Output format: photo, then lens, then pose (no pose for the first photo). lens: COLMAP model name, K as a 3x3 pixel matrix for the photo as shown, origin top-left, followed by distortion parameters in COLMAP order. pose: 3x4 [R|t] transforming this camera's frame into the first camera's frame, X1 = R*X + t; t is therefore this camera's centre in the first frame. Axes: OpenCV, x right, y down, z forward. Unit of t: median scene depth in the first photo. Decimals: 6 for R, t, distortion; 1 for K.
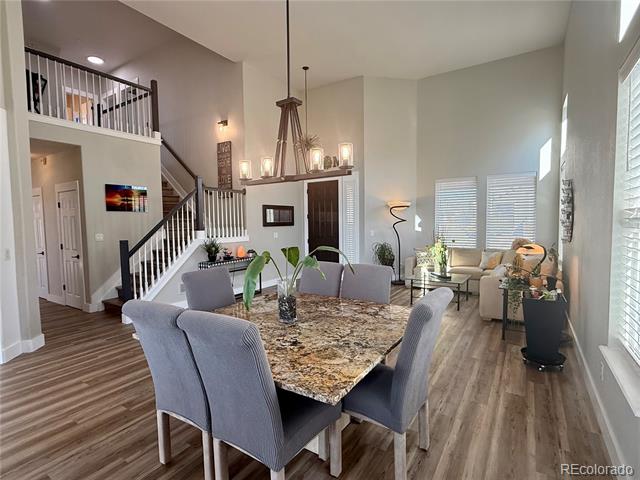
lens RADIAL K [[329.1, 0, 320.0], [0, 329.1, 240.0], [0, 0, 1]] dist [-0.001712, -0.000283]
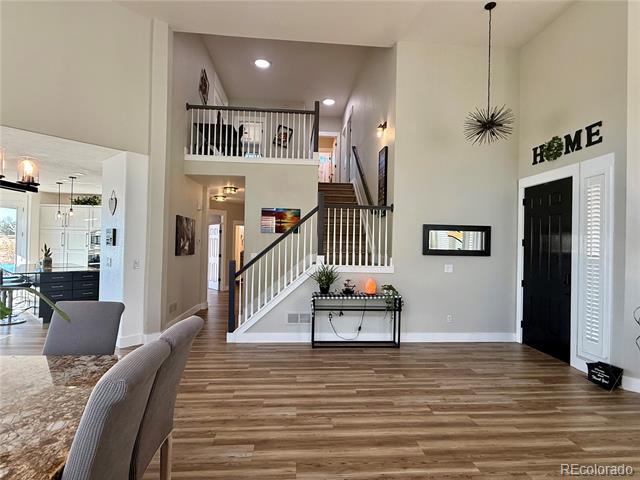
lens RADIAL K [[329.1, 0, 320.0], [0, 329.1, 240.0], [0, 0, 1]] dist [-0.001712, -0.000283]
pose [[0.601268, 0.017235, -0.798861, 0.268349], [-0.075465, 0.996523, -0.035300, -0.031902], [0.795476, 0.081510, 0.600479, 0.401158]]
